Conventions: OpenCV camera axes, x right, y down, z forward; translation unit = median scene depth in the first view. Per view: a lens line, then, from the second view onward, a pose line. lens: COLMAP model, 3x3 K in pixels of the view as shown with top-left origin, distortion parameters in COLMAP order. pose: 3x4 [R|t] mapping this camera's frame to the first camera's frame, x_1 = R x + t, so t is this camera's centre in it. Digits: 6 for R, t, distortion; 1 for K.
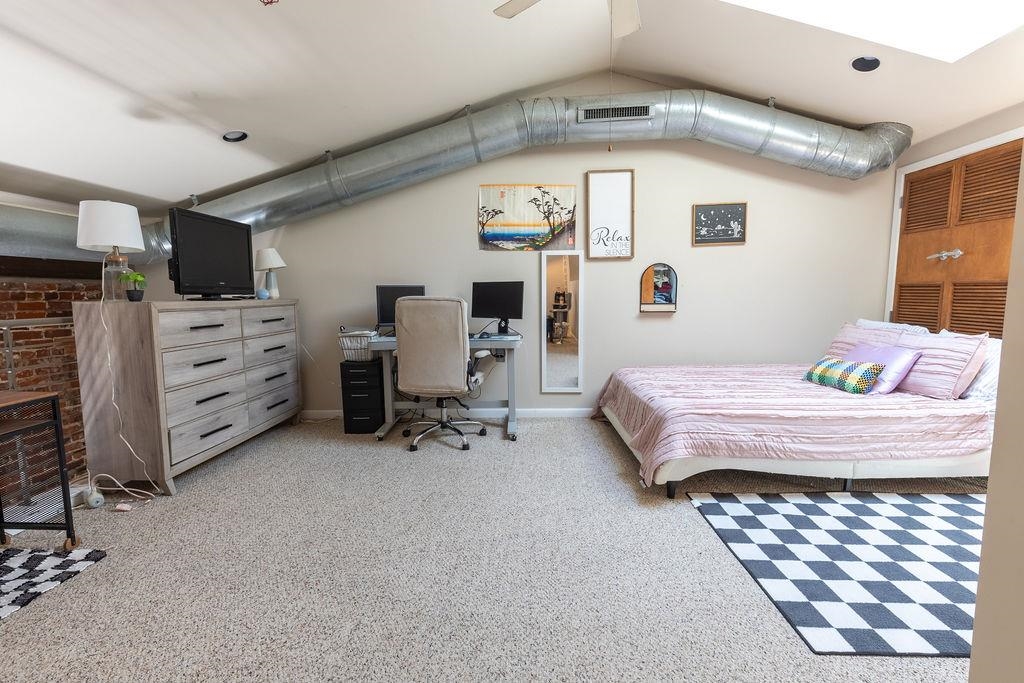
lens RADIAL K [[461.4, 0, 510.9], [0, 461.4, 339.9], [0, 0, 1]] dist [0.000396, 0.000105]
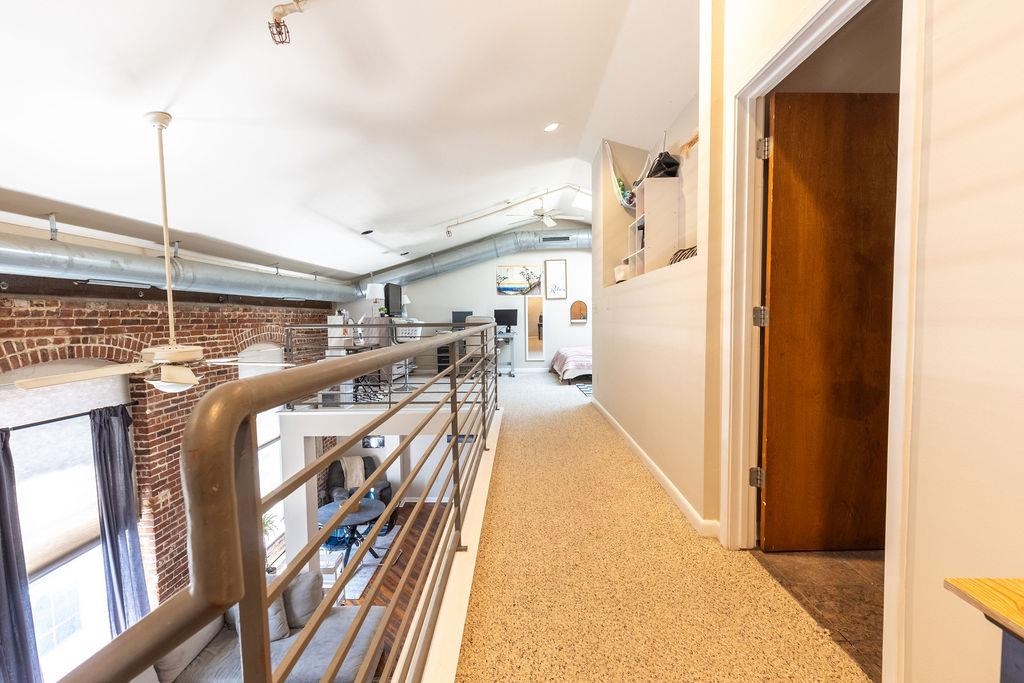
lens RADIAL K [[461.4, 0, 513.1], [0, 461.4, 347.7], [0, 0, 1]] dist [0.000396, 0.000105]
pose [[0.999824, -0.006720, 0.017499, -0.033980], [0.007369, 0.999277, -0.037287, 0.142336], [-0.017235, 0.037409, 0.999151, -1.223390]]
